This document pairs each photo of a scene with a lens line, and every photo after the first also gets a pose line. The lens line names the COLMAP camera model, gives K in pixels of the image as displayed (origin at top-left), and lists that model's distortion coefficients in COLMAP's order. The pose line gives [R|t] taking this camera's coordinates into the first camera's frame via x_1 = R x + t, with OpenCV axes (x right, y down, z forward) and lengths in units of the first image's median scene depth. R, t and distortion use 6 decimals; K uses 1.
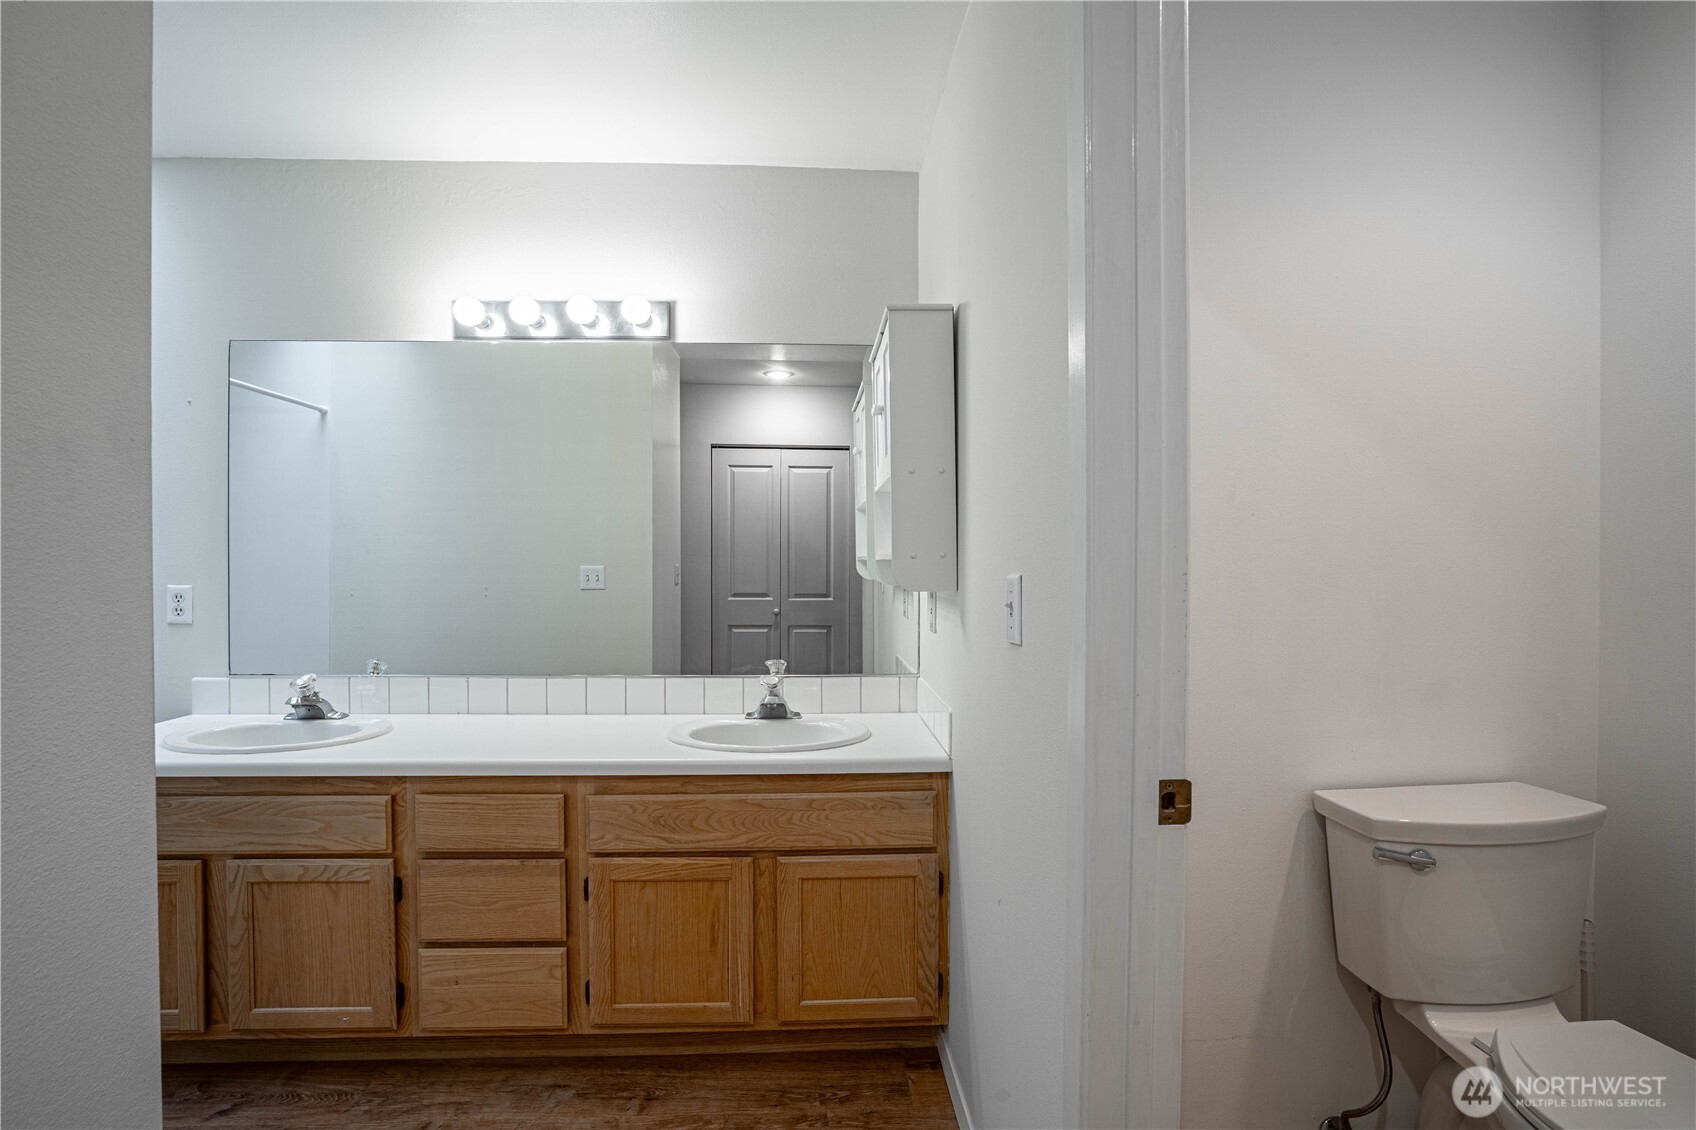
lens RADIAL K [[829.5, 0, 859.9], [0, 829.5, 589.2], [0, 0, 1]] dist [-0.071912, 0.032499]
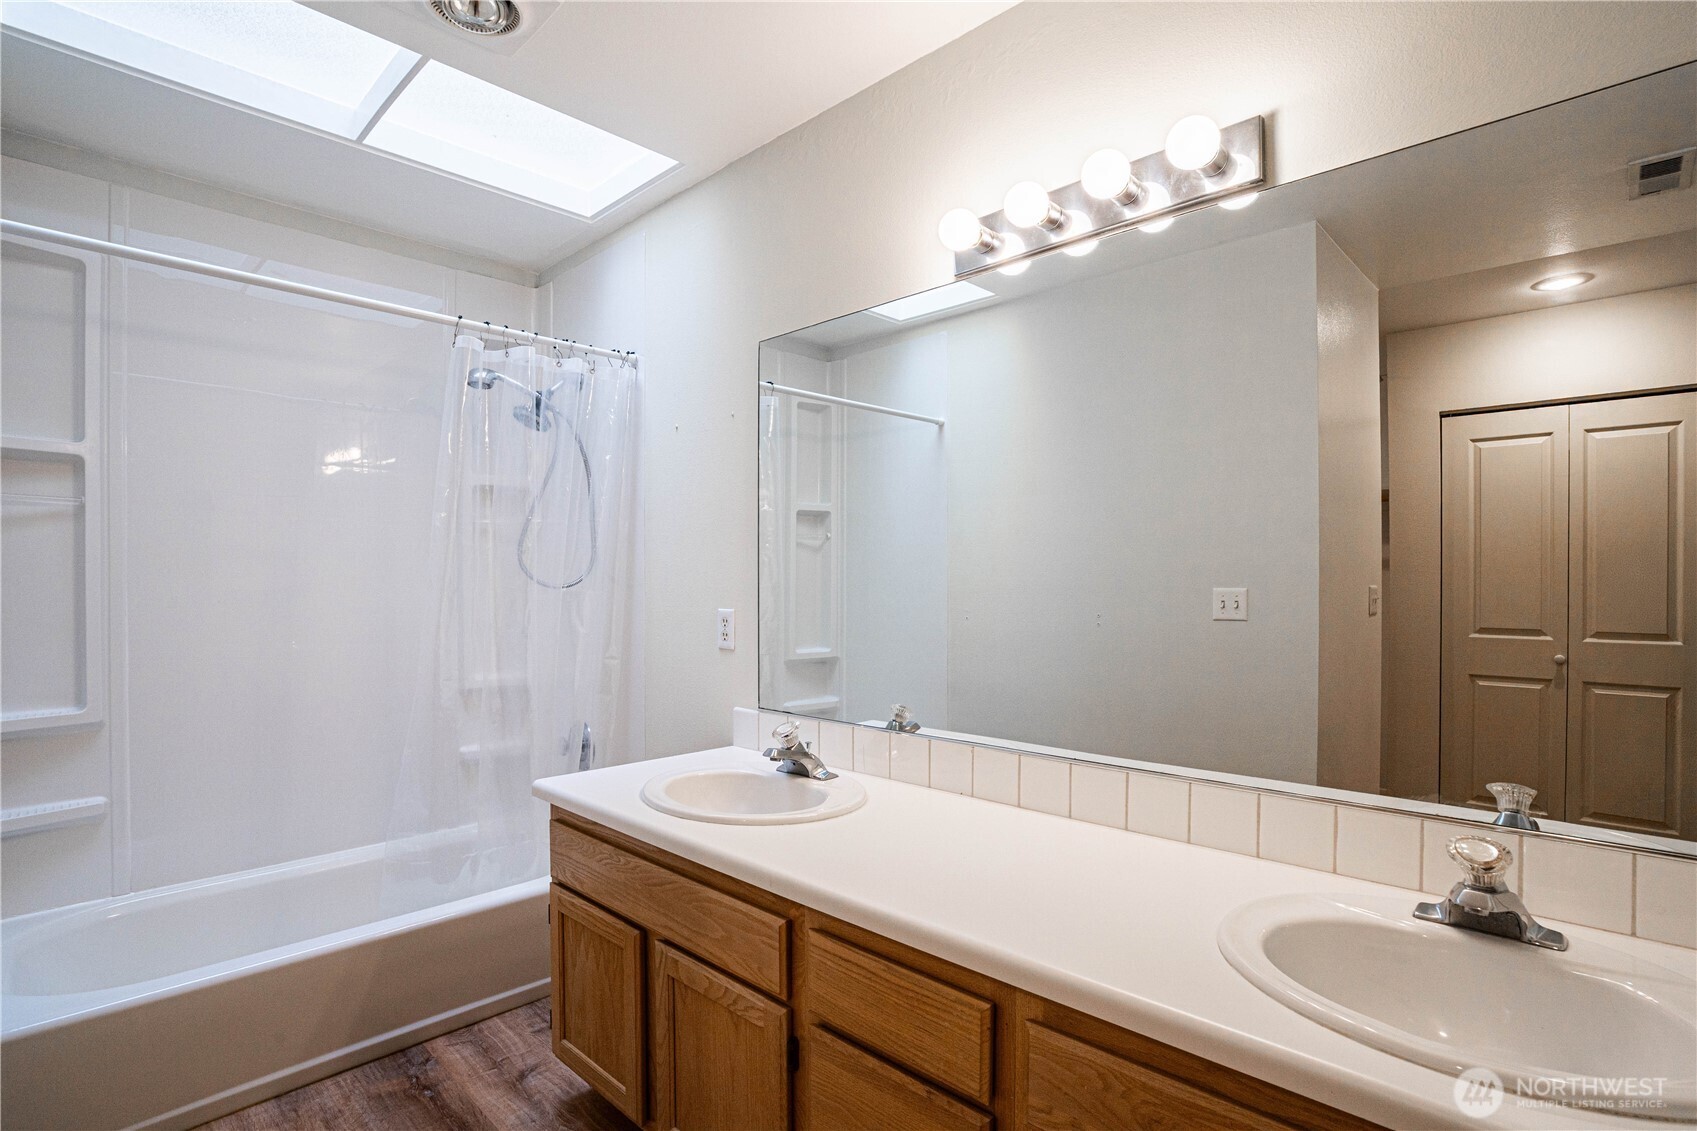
lens RADIAL K [[830.0, 0, 860.4], [0, 830.0, 589.7], [0, 0, 1]] dist [-0.071912, 0.032499]
pose [[0.670488, 0.002176, -0.741917, -0.011549], [-0.019949, 0.999687, -0.015096, -0.016245], [0.741652, 0.024922, 0.670321, 0.471158]]
